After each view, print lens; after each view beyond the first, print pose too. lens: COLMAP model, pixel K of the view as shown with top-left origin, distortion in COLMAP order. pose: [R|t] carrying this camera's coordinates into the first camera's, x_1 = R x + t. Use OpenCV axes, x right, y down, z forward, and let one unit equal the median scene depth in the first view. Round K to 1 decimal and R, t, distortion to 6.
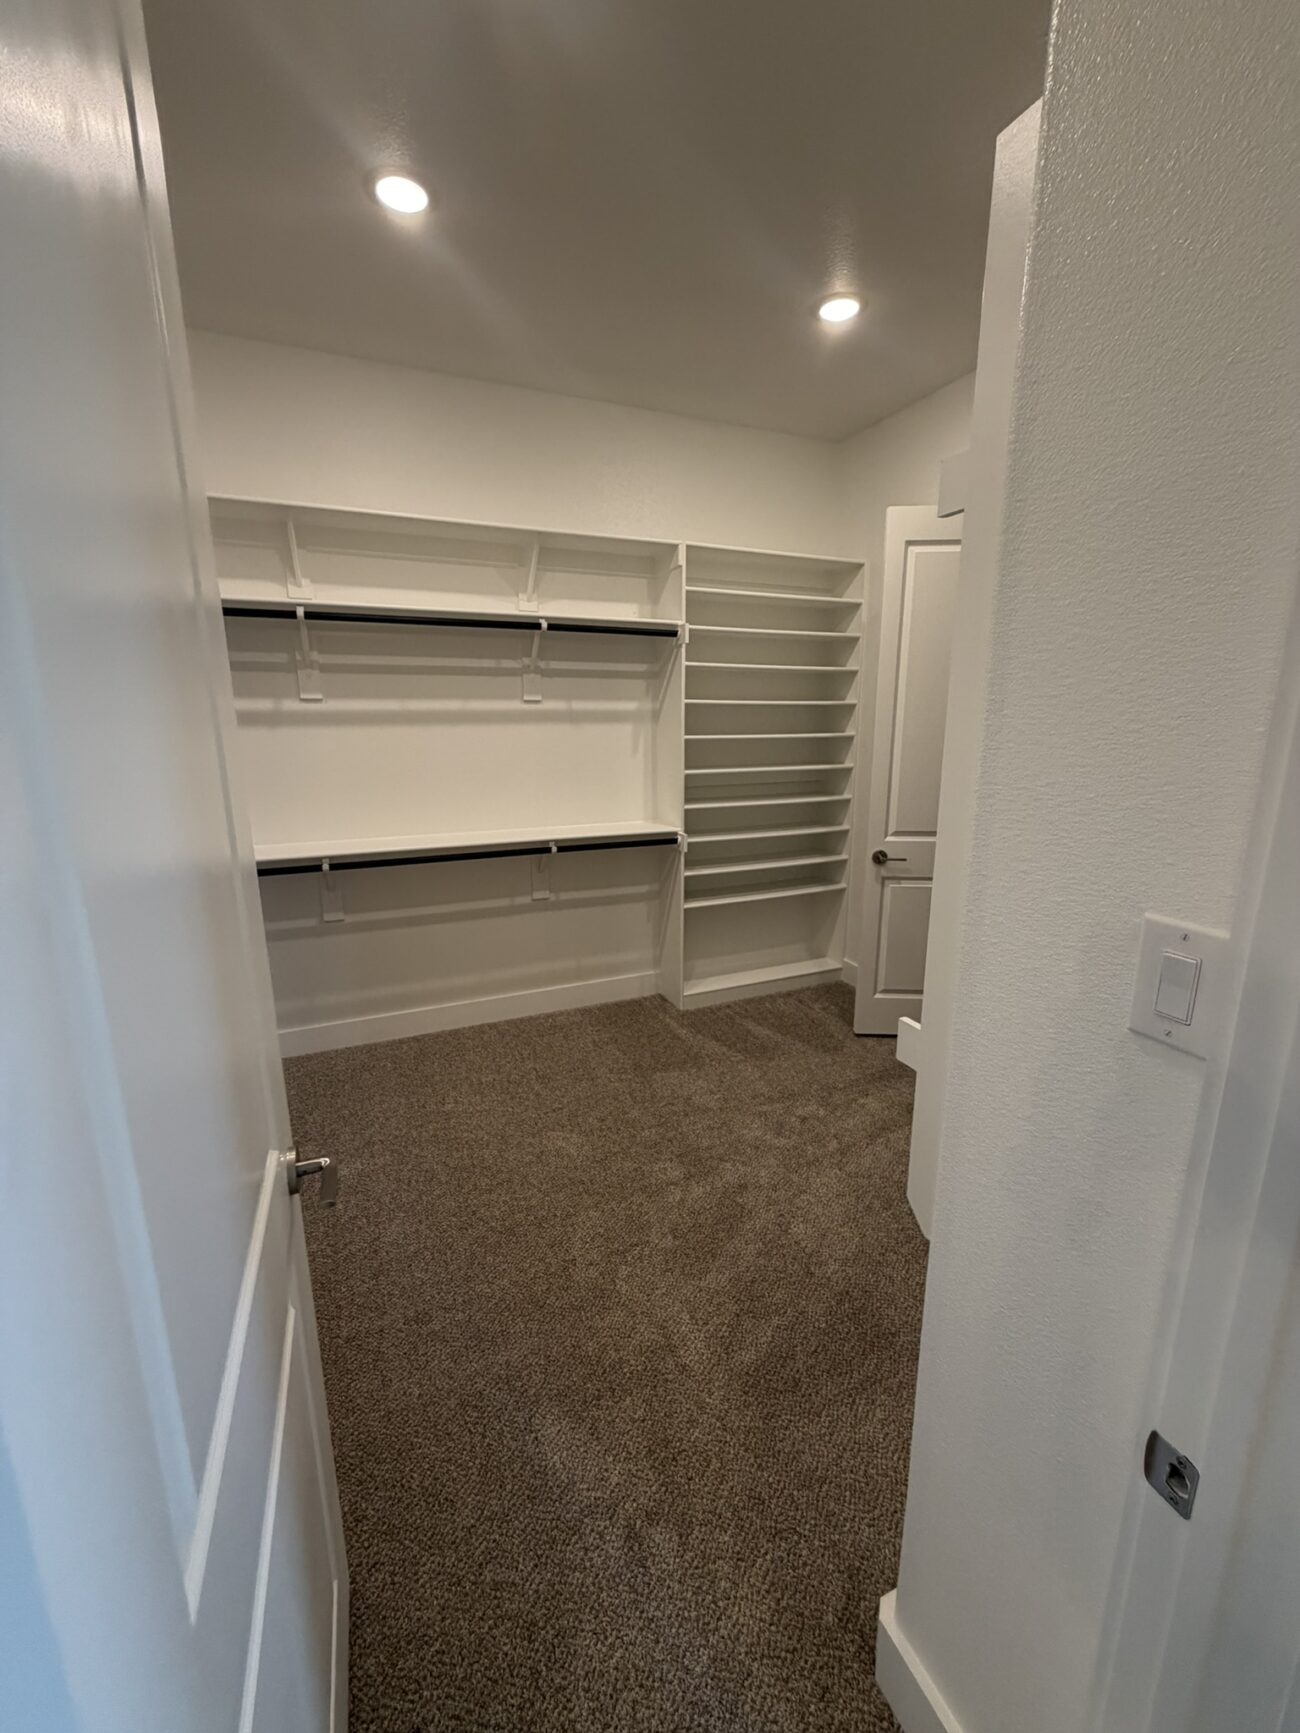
lens RADIAL K [[692.2, 0, 648.9], [0, 692.2, 862.6], [0, 0, 1]] dist [0.000470, 0.000150]
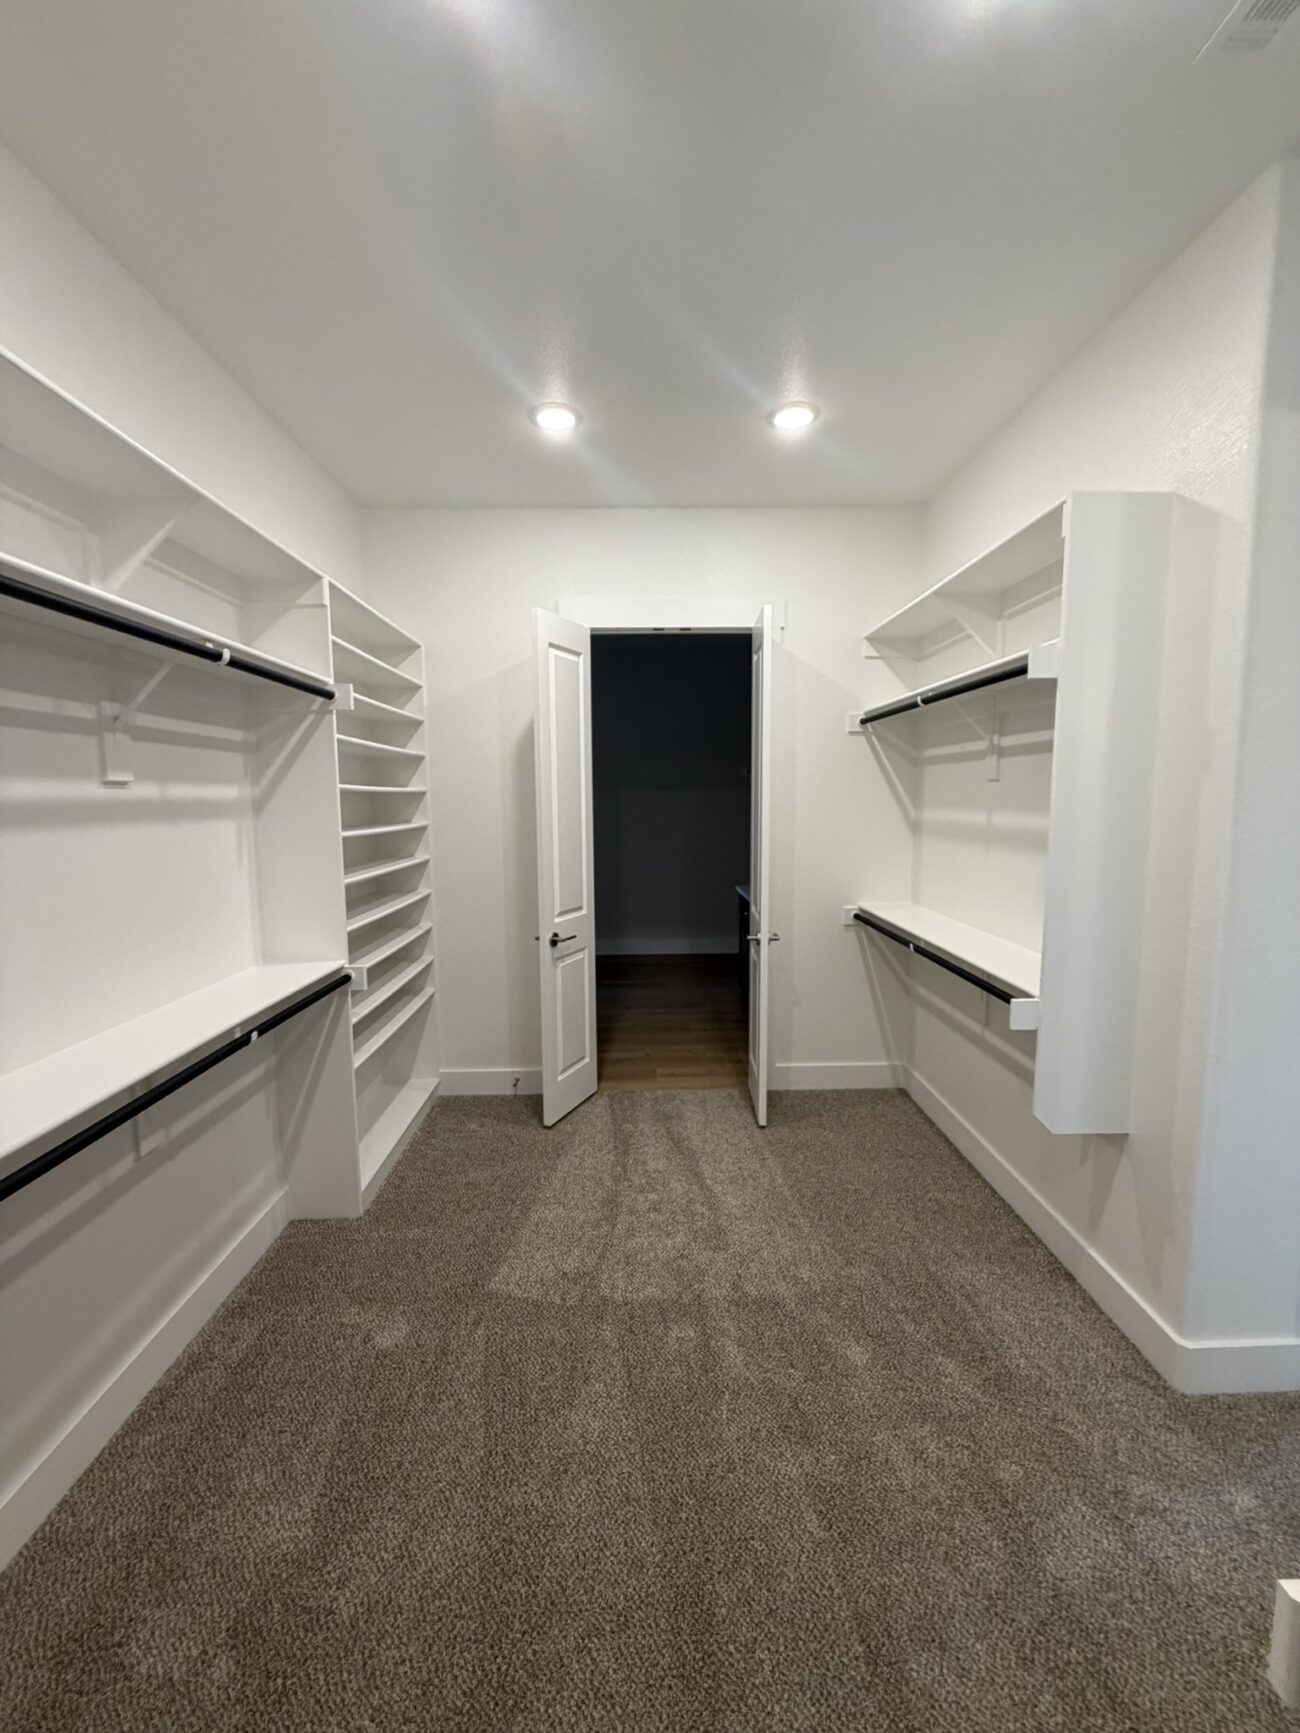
lens RADIAL K [[692.2, 0, 648.9], [0, 692.2, 862.6], [0, 0, 1]] dist [0.000470, 0.000150]
pose [[0.371665, -0.090603, 0.923935, -0.509236], [0.201609, 0.979352, 0.014938, -0.099477], [-0.906211, 0.180722, 0.382257, 0.439519]]
